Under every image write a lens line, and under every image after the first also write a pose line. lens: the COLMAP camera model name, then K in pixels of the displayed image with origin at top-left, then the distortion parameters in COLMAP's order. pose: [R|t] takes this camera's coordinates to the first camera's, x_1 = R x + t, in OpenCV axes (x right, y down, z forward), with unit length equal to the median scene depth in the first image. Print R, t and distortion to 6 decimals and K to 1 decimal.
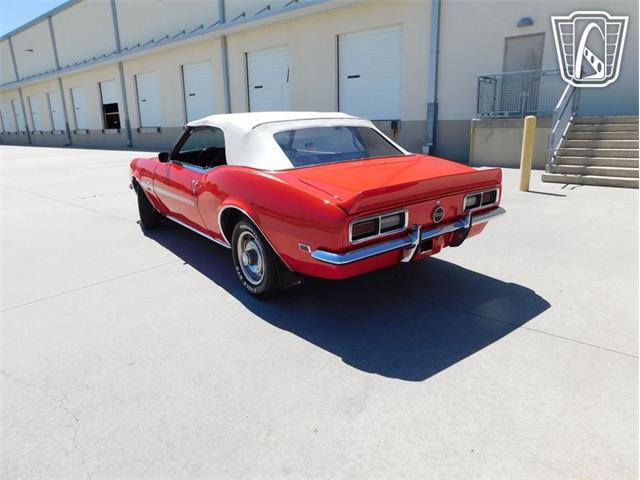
lens RADIAL K [[417.5, 0, 319.4], [0, 417.5, 233.2], [0, 0, 1]] dist [-0.073209, 0.055082]
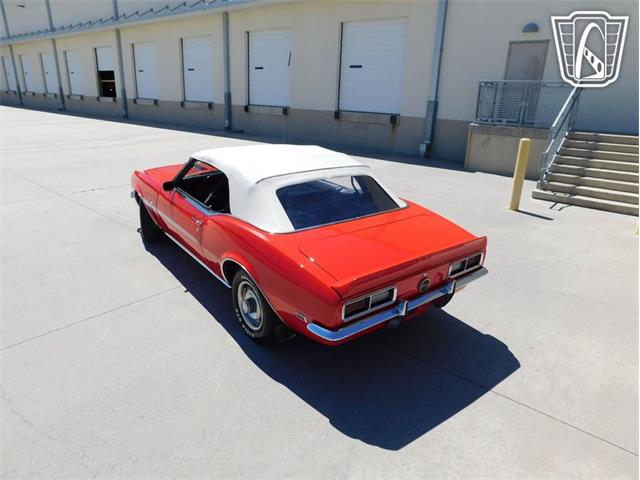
lens RADIAL K [[417.5, 0, 319.4], [0, 417.5, 233.2], [0, 0, 1]] dist [-0.073209, 0.055082]
pose [[0.998428, 0.052397, 0.019926, -0.004631], [-0.053595, 0.996425, 0.065302, -0.058421], [-0.016433, -0.066267, 0.997667, -0.018732]]
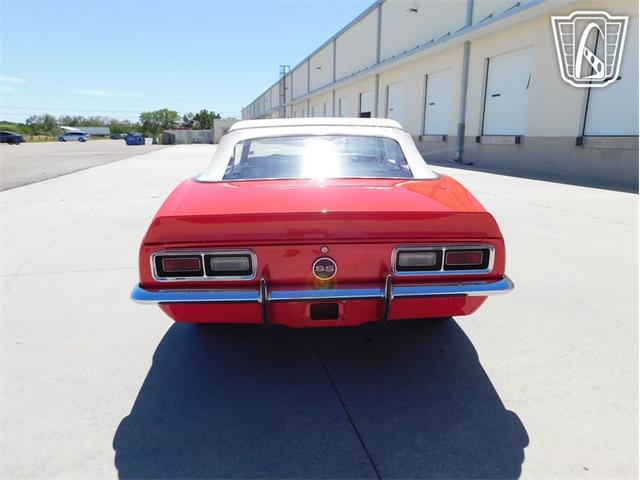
lens RADIAL K [[417.5, 0, 319.4], [0, 417.5, 233.2], [0, 0, 1]] dist [-0.073209, 0.055082]
pose [[0.813815, 0.157121, -0.559481, 0.158036], [-0.169809, 0.985032, 0.029628, -0.029115], [0.555761, 0.070893, 0.828314, 0.108306]]
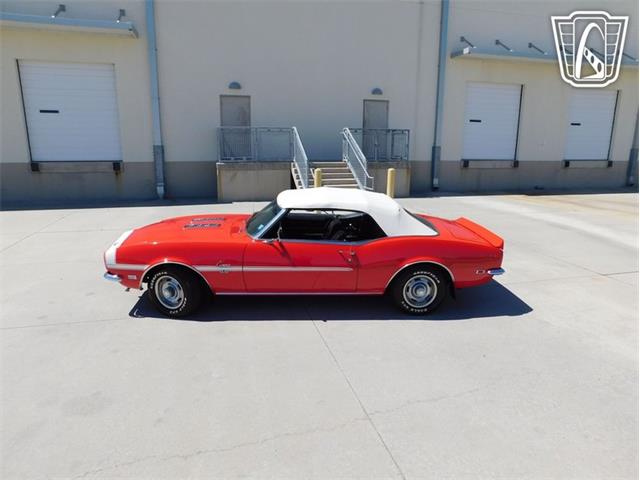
lens RADIAL K [[415.9, 0, 320.1], [0, 415.9, 235.5], [0, 0, 1]] dist [-0.068224, 0.045905]
pose [[0.575696, -0.154004, 0.803030, -0.459557], [0.187104, 0.980856, 0.053972, -0.087210], [-0.795969, 0.119178, 0.593490, 0.094711]]
